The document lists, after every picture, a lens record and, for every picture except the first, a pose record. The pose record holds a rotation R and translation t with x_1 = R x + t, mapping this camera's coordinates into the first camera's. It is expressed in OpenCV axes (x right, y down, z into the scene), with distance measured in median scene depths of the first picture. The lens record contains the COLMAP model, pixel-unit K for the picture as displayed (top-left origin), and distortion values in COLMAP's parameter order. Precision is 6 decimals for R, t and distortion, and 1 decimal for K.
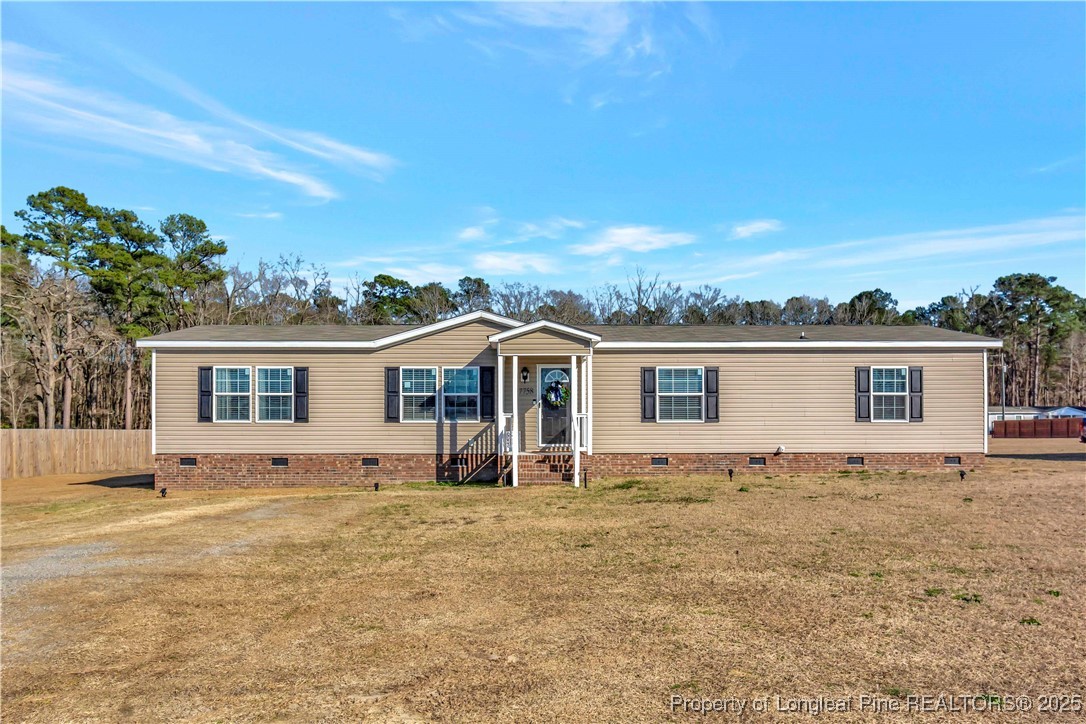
lens RADIAL K [[804.7, 0, 542.2], [0, 804.7, 362.4], [0, 0, 1]] dist [0.006575, 0.000976]
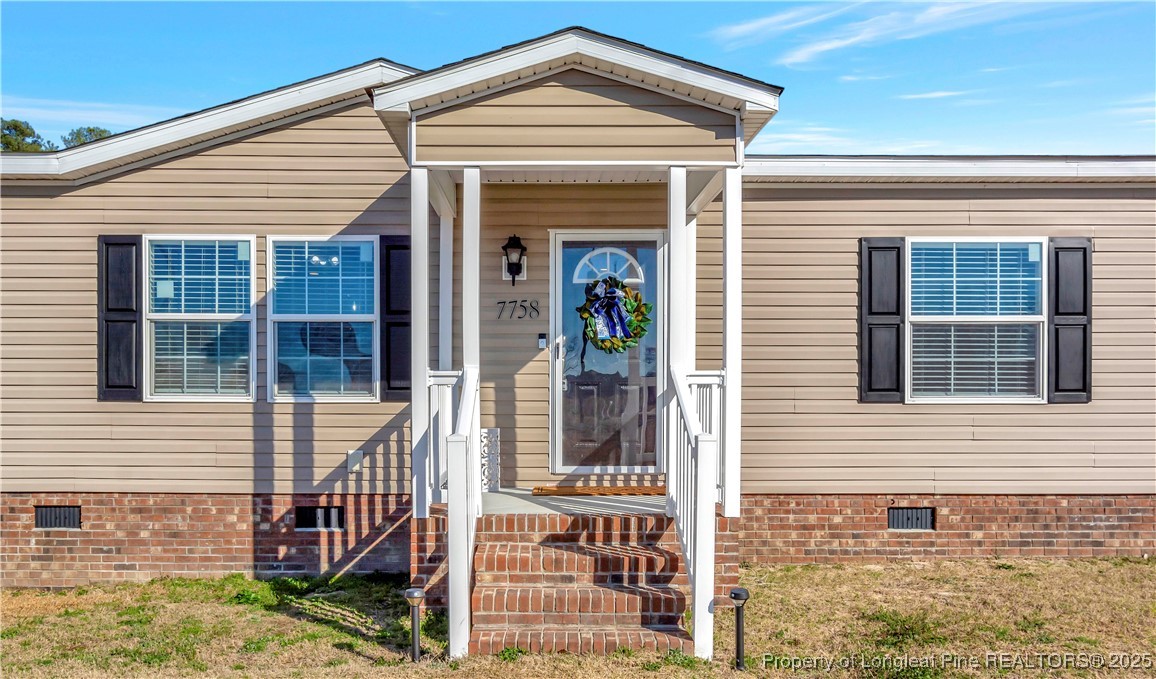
lens RADIAL K [[753.7, 0, 565.3], [0, 753.7, 357.4], [0, 0, 1]] dist [0.011535, 0.002953]
pose [[0.999898, 0.003190, 0.013914, -0.004524], [-0.003834, 0.998910, 0.046520, 0.041251], [-0.013751, -0.046568, 0.998820, 0.684340]]
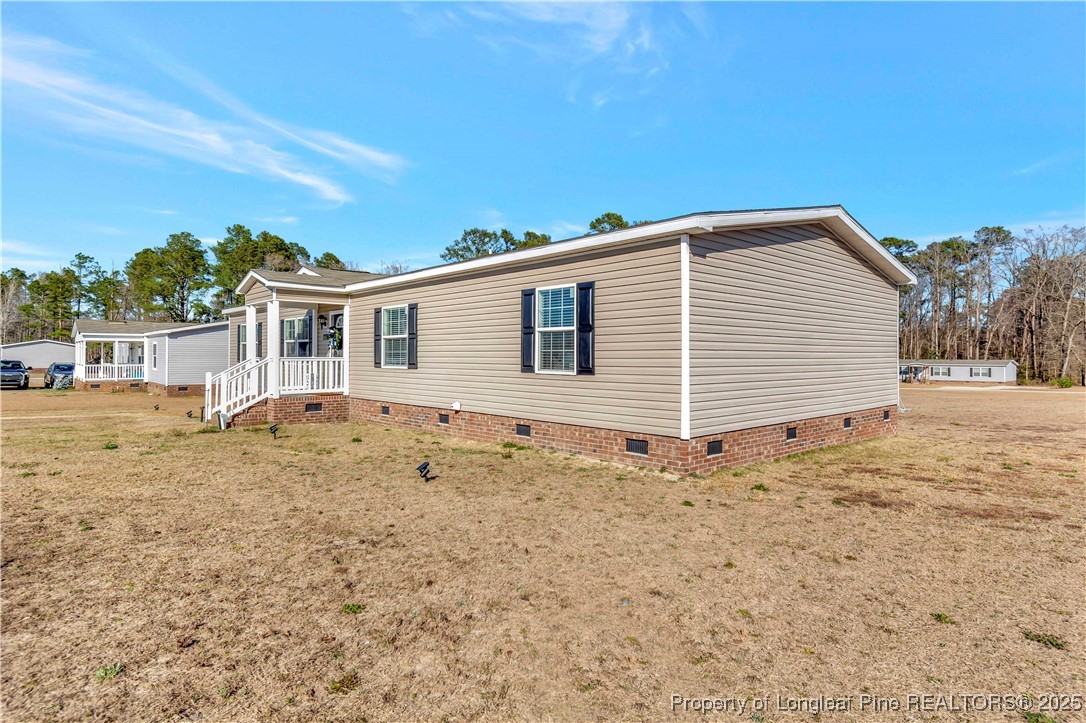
lens RADIAL K [[596.4, 0, 551.5], [0, 596.4, 353.0], [0, 0, 1]] dist [0.001040, 0.000233]
pose [[0.677598, 0.000518, -0.735433, 0.770773], [0.040399, 0.998464, 0.037924, 0.039425], [0.734322, -0.055408, 0.676536, 0.679739]]
